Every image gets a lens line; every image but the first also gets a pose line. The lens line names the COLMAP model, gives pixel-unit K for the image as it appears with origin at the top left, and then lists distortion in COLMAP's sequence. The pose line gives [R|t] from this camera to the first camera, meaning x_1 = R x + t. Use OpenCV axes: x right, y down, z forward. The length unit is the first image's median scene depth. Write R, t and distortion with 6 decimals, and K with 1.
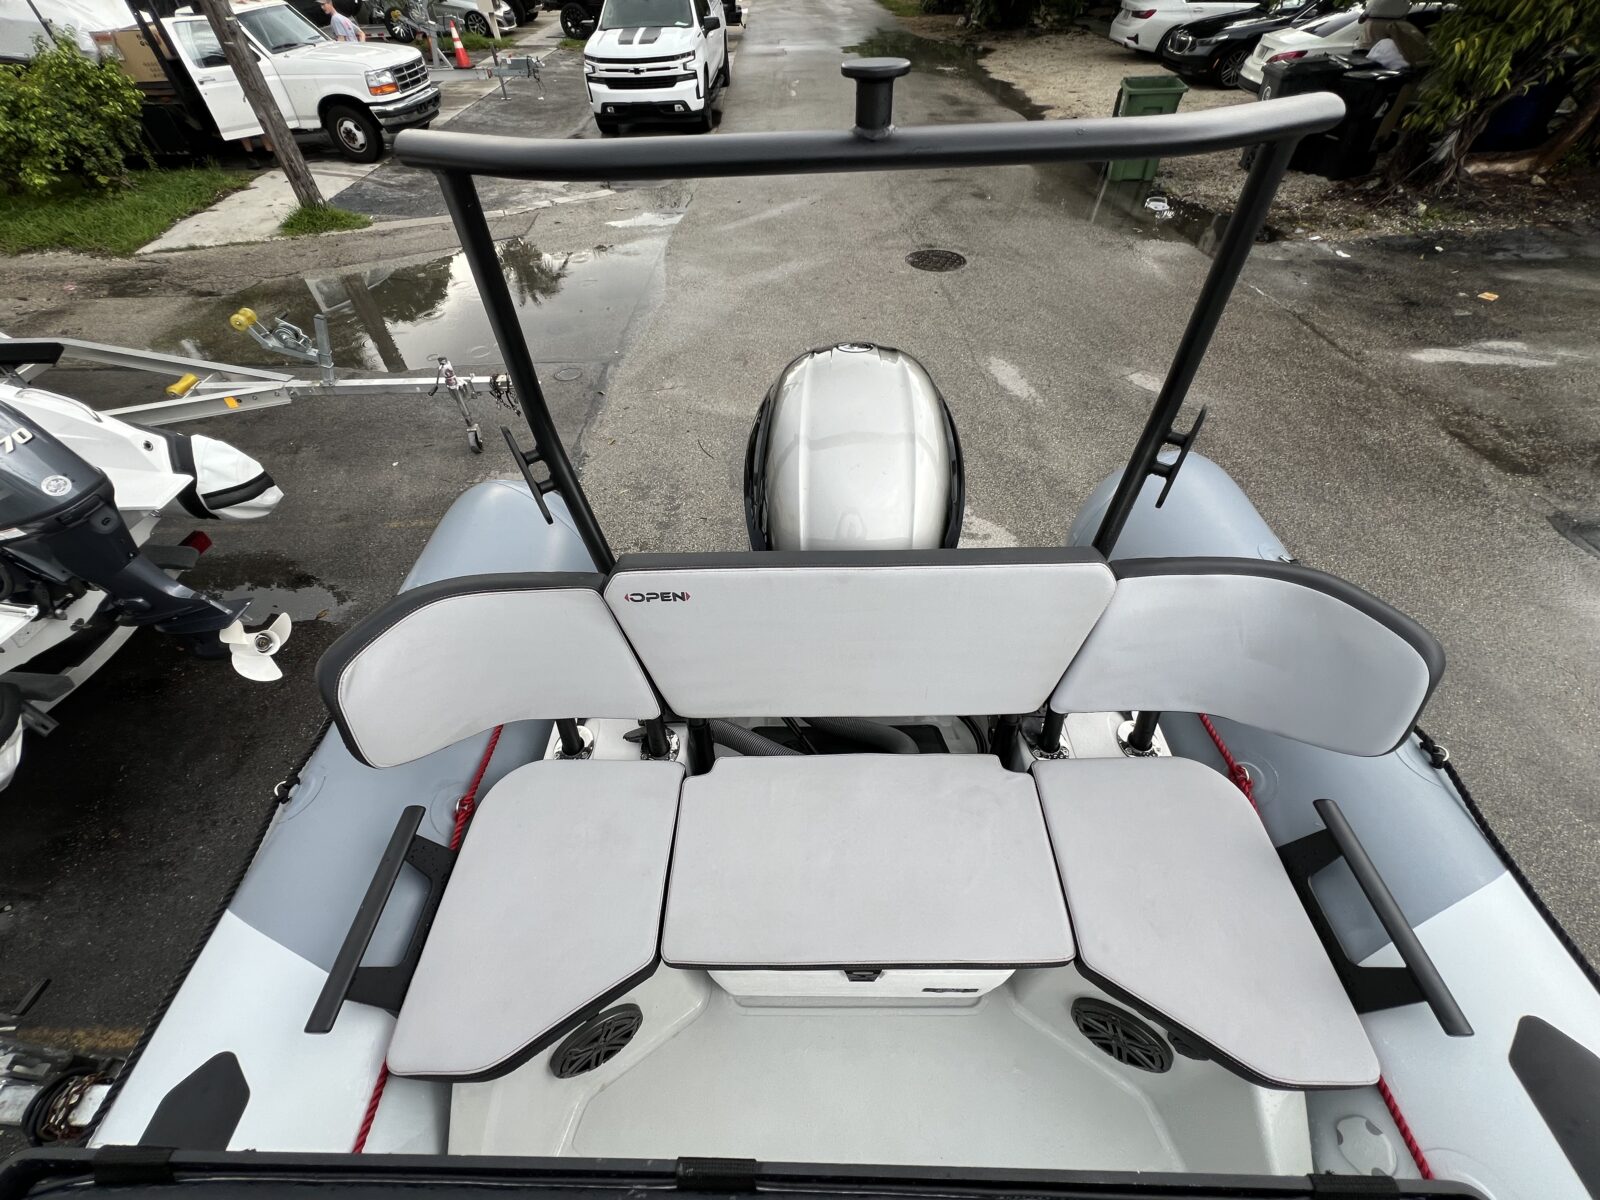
lens RADIAL K [[645.5, 0, 800.0], [0, 645.5, 600.0], [0, 0, 1]] dist [0.001723, -0.001074]
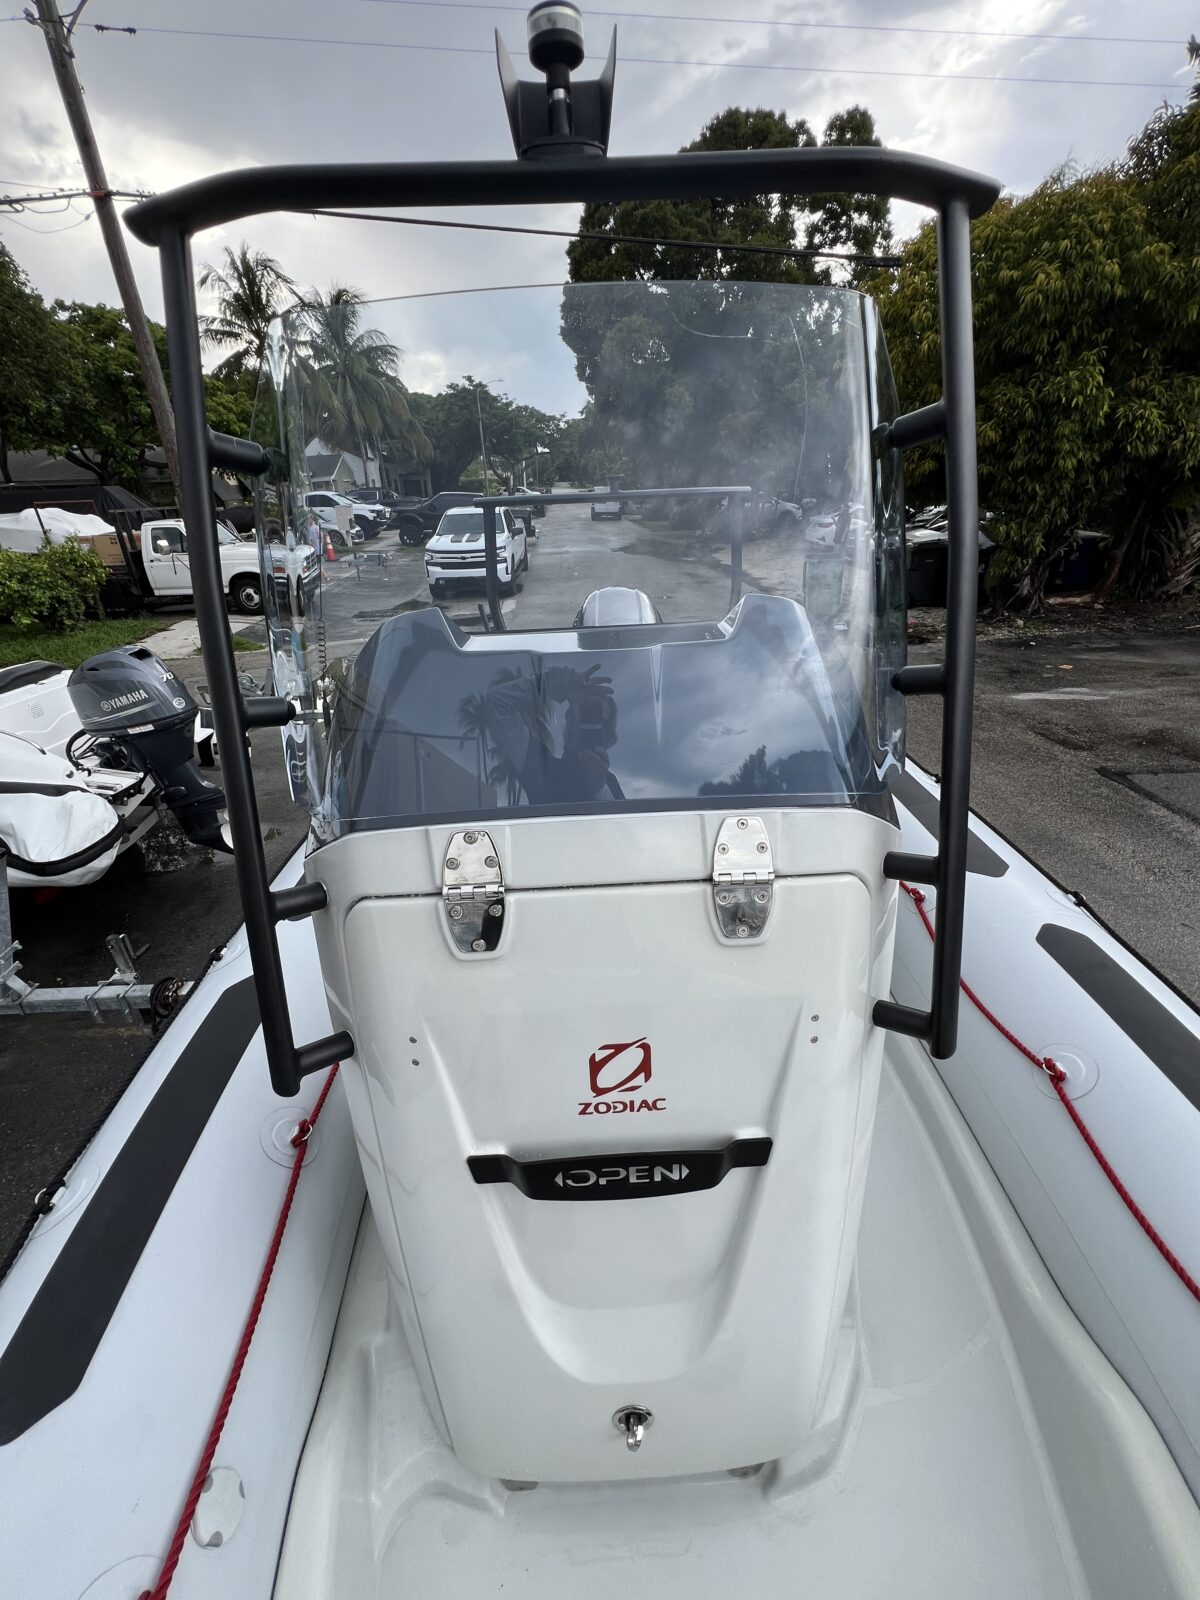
lens RADIAL K [[645.5, 0, 600.0], [0, 645.5, 800.0], [0, 0, 1]] dist [0.001723, -0.001074]
pose [[0.999410, -0.020459, 0.027601, -0.012556], [0.028687, 0.939013, -0.342683, 0.211505], [-0.018907, 0.343273, 0.939045, -0.178250]]
